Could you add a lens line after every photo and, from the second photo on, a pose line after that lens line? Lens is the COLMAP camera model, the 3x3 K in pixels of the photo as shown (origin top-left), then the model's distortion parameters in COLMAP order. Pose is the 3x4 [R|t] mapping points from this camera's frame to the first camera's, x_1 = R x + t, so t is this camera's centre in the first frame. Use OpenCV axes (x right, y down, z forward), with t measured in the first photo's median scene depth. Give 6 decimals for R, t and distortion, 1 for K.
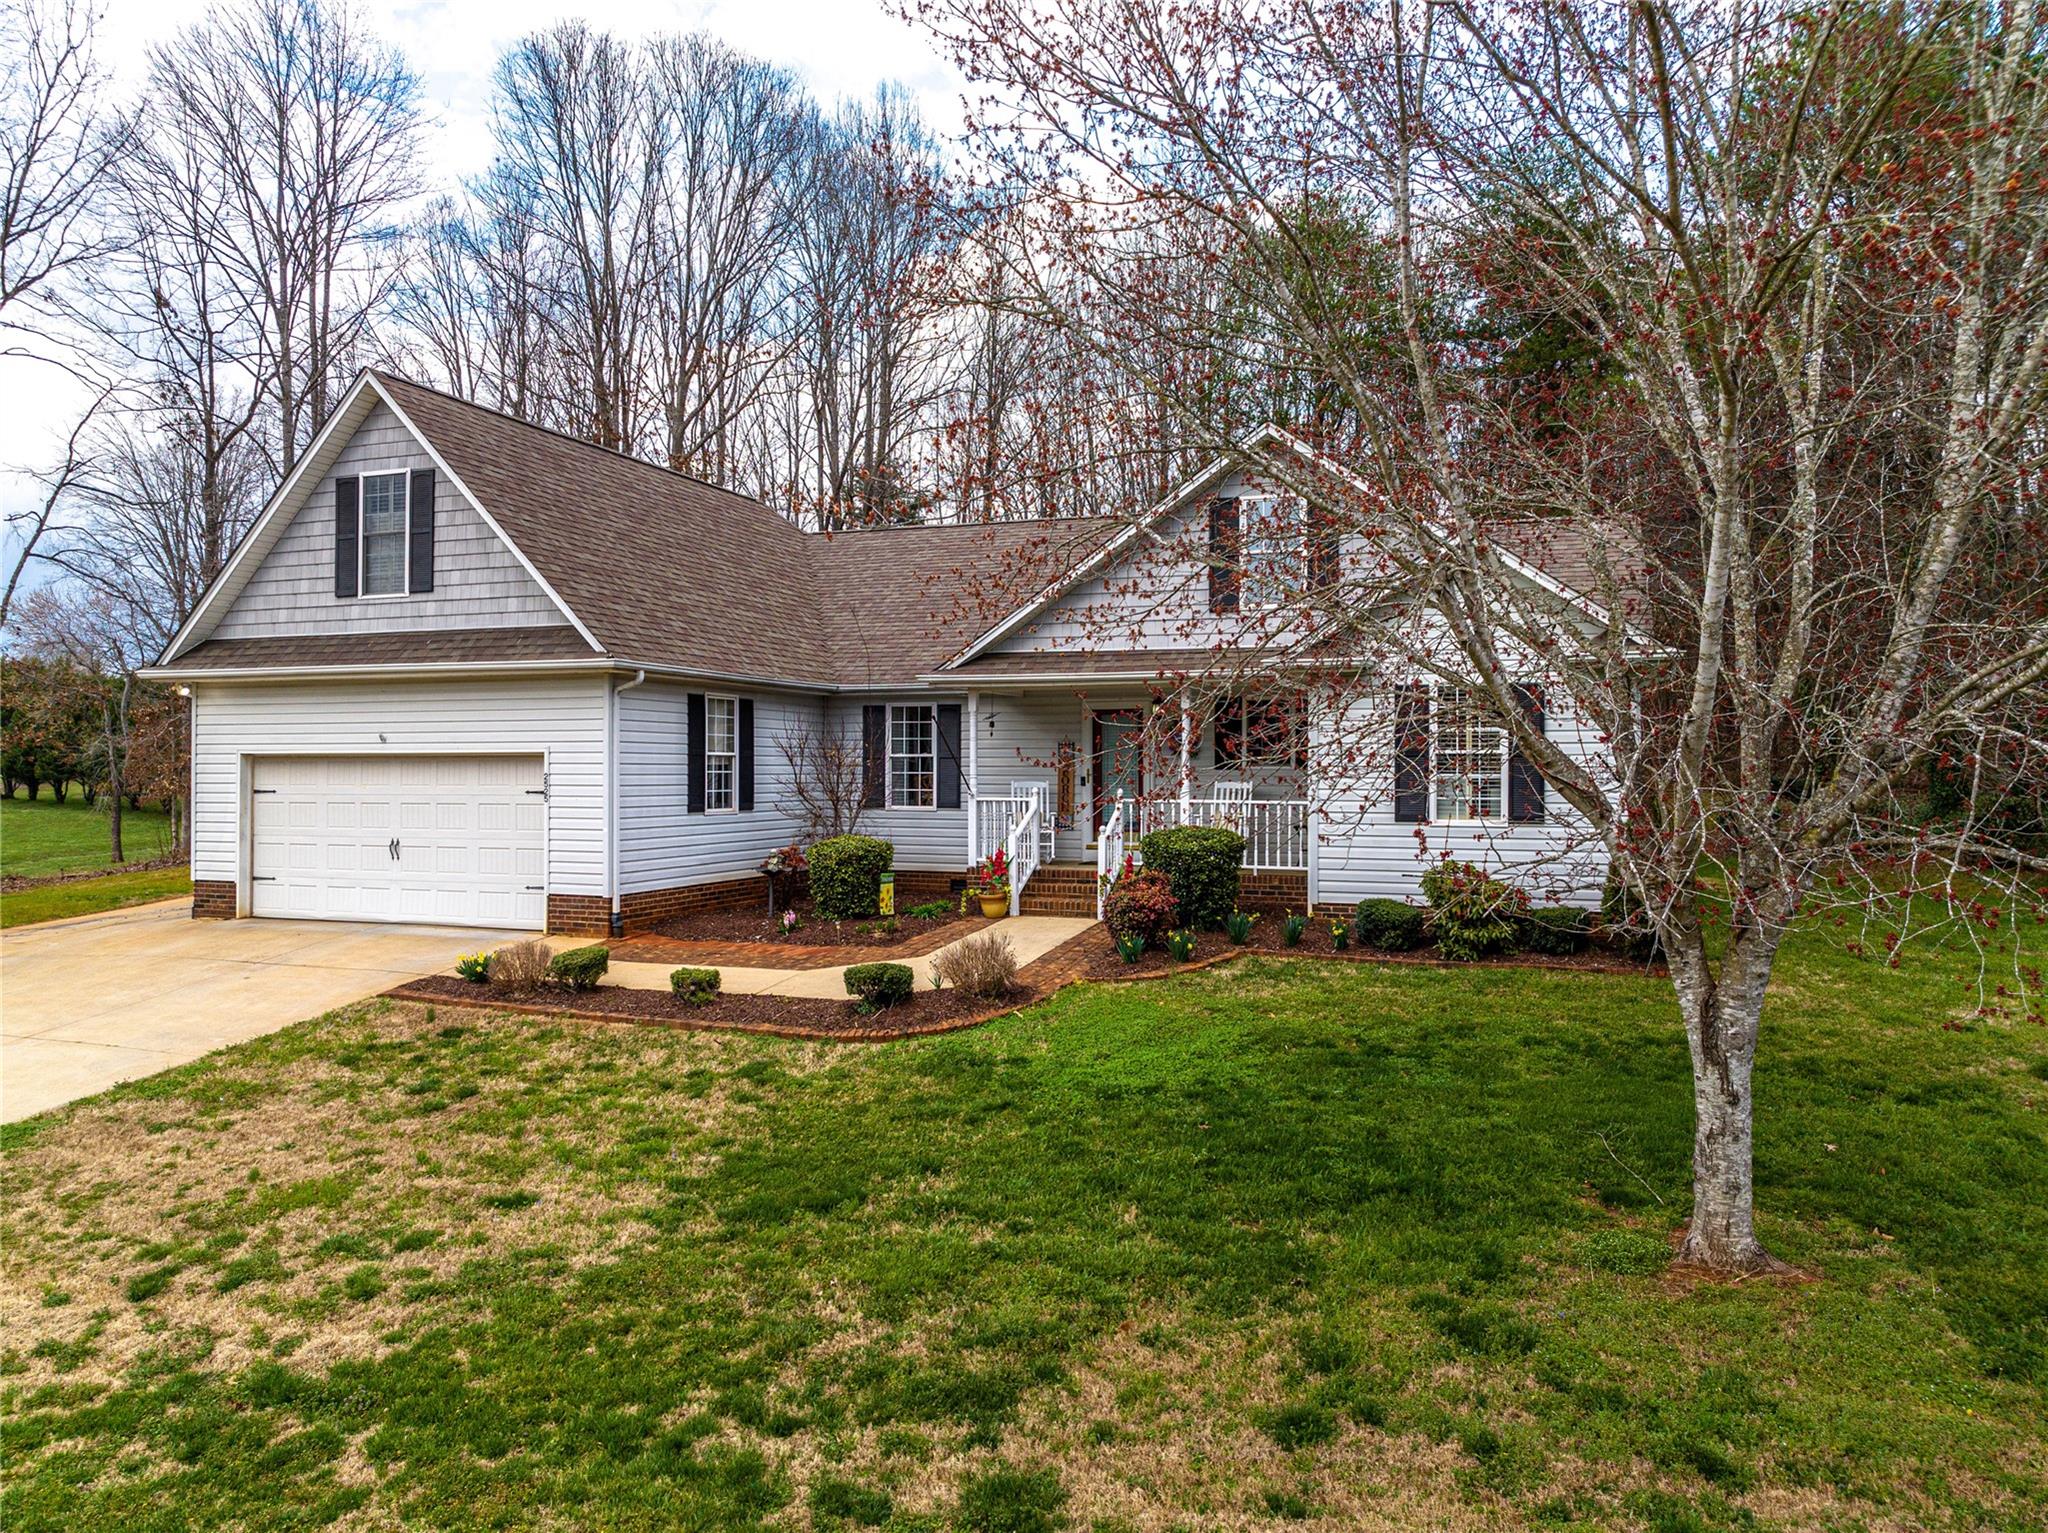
lens RADIAL K [[1486.4, 0, 1109.2], [0, 1486.4, 764.0], [0, 0, 1]] dist [-0.045451, 0.002412]
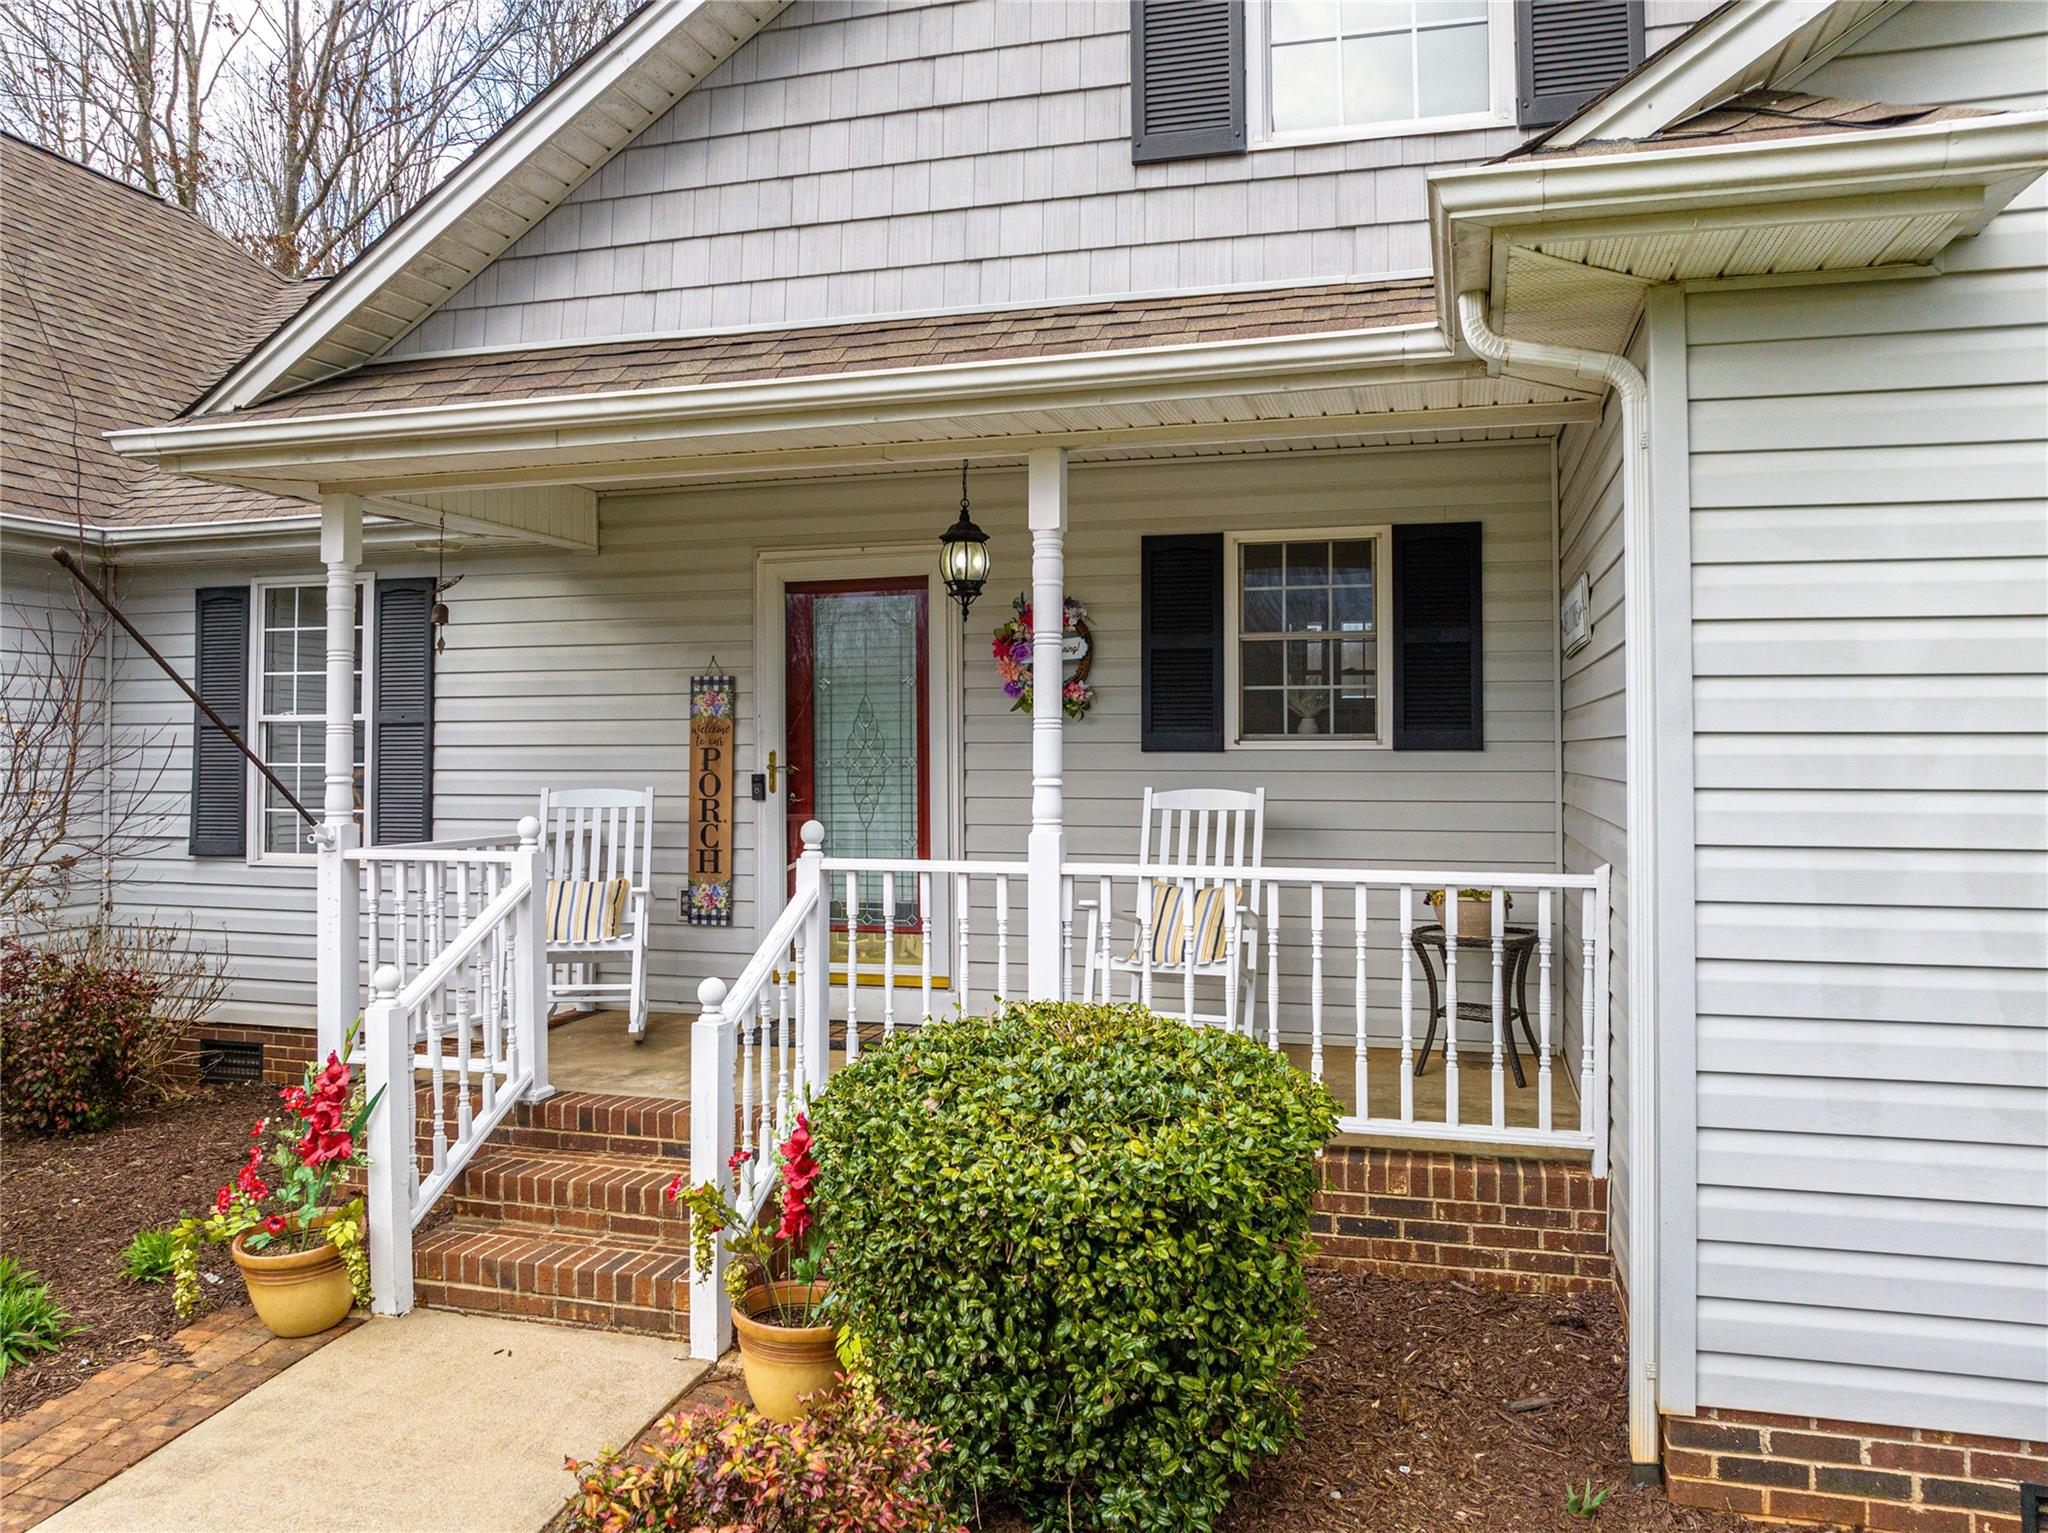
lens RADIAL K [[1537.6, 0, 1029.9], [0, 1537.6, 716.6], [0, 0, 1]] dist [-0.072417, 0.050853]
pose [[0.999683, -0.004945, 0.024675, 0.044174], [0.005459, 0.999769, -0.020794, 0.003386], [-0.024567, 0.020922, 0.999479, 0.760837]]
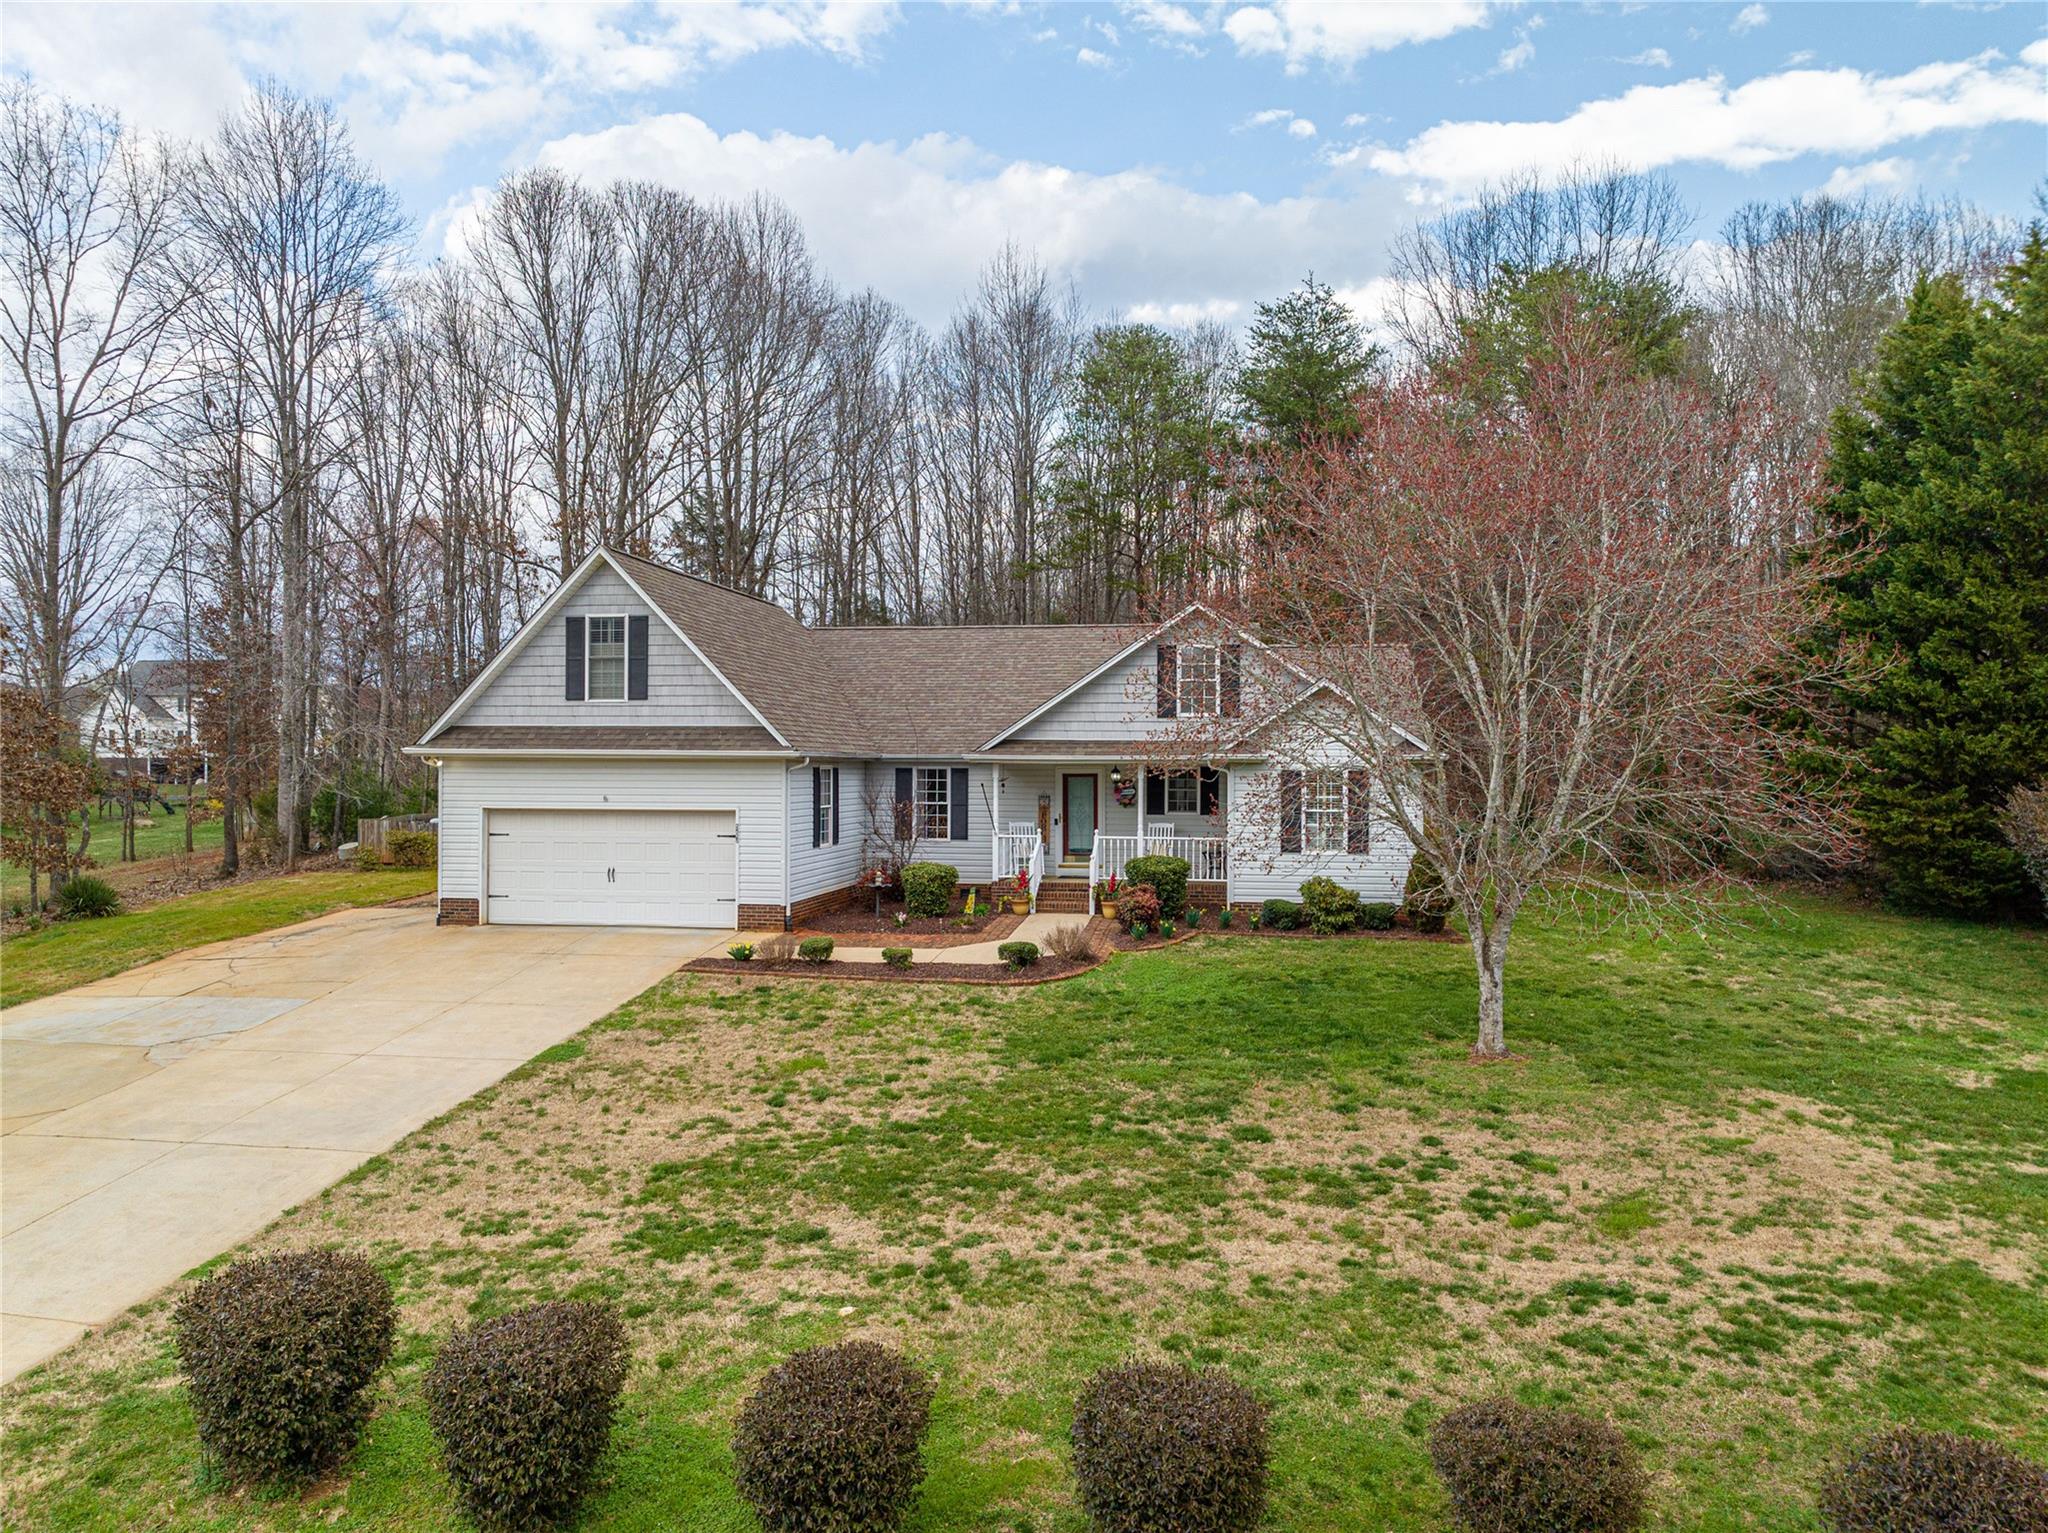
lens RADIAL K [[1442.8, 0, 1160.5], [0, 1442.8, 763.8], [0, 0, 1]] dist [-0.030063, 0.002707]
pose [[0.976635, 0.005234, 0.214841, -0.267451], [-0.005444, 0.999985, 0.000386, -0.056231], [-0.214835, -0.001547, 0.976649, -0.509873]]
